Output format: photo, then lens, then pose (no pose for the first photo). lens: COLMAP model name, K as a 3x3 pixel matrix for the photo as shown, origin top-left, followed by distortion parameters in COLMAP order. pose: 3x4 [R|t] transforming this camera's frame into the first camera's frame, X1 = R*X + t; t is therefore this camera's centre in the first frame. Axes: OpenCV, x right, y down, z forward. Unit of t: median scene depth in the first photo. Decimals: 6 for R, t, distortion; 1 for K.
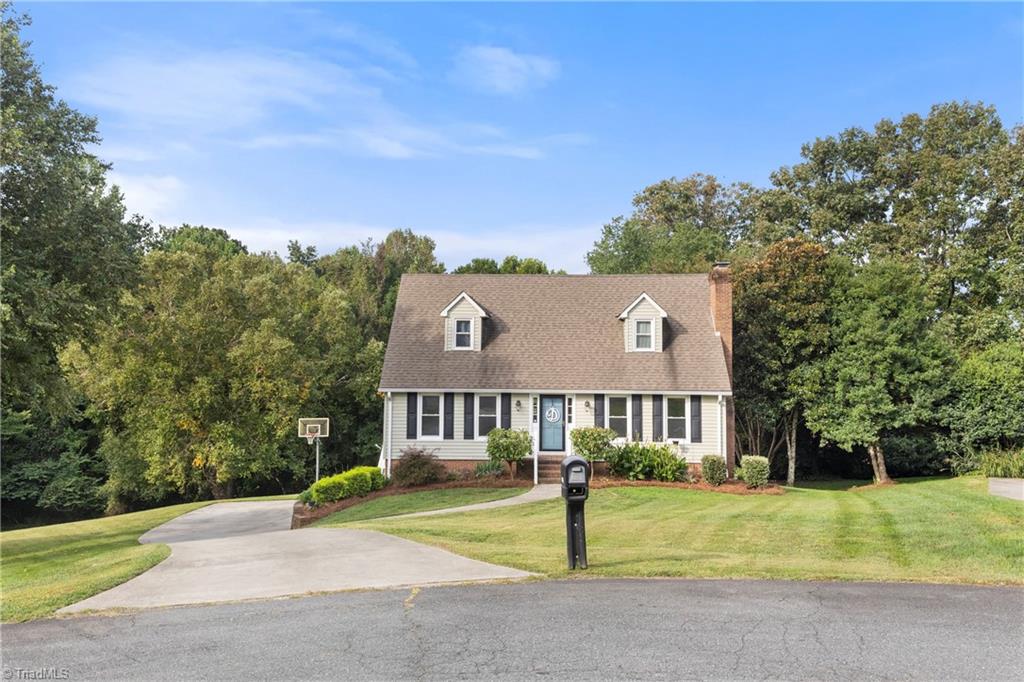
lens RADIAL K [[946.8, 0, 517.4], [0, 946.8, 340.9], [0, 0, 1]] dist [0.204645, -0.007960]
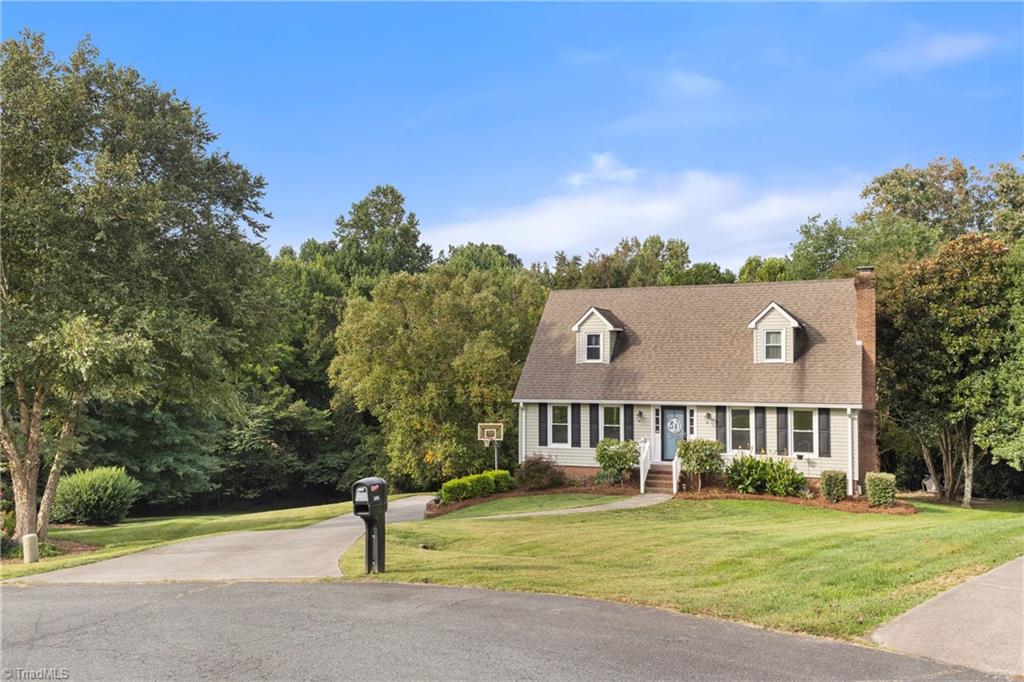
lens RADIAL K [[936.4, 0, 507.5], [0, 936.4, 366.4], [0, 0, 1]] dist [0.241639, -0.295133]
pose [[0.943438, -0.007454, -0.331464, 0.199662], [0.016543, 0.999560, 0.024608, -0.013449], [0.331135, -0.028699, 0.943147, -0.013156]]
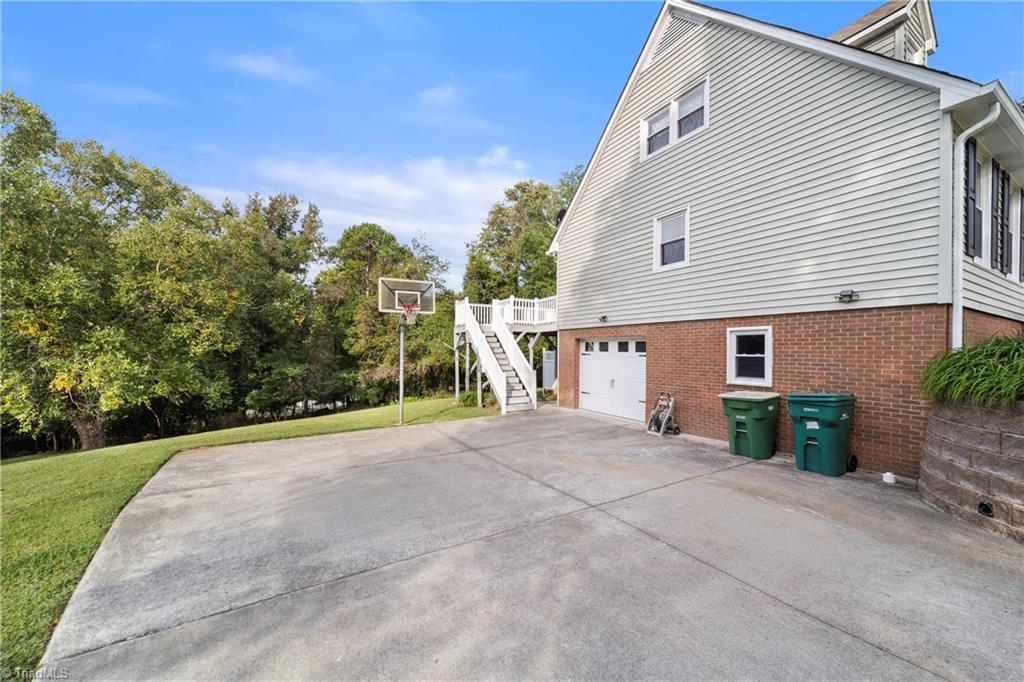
lens RADIAL K [[384.9, 0, 511.2], [0, 384.9, 347.3], [0, 0, 1]] dist [0.002677, 0.000063]
pose [[0.826741, 0.008909, 0.562512, -0.348713], [-0.019966, 0.999709, 0.013511, 0.140085], [-0.562228, -0.022401, 0.826679, 0.950502]]
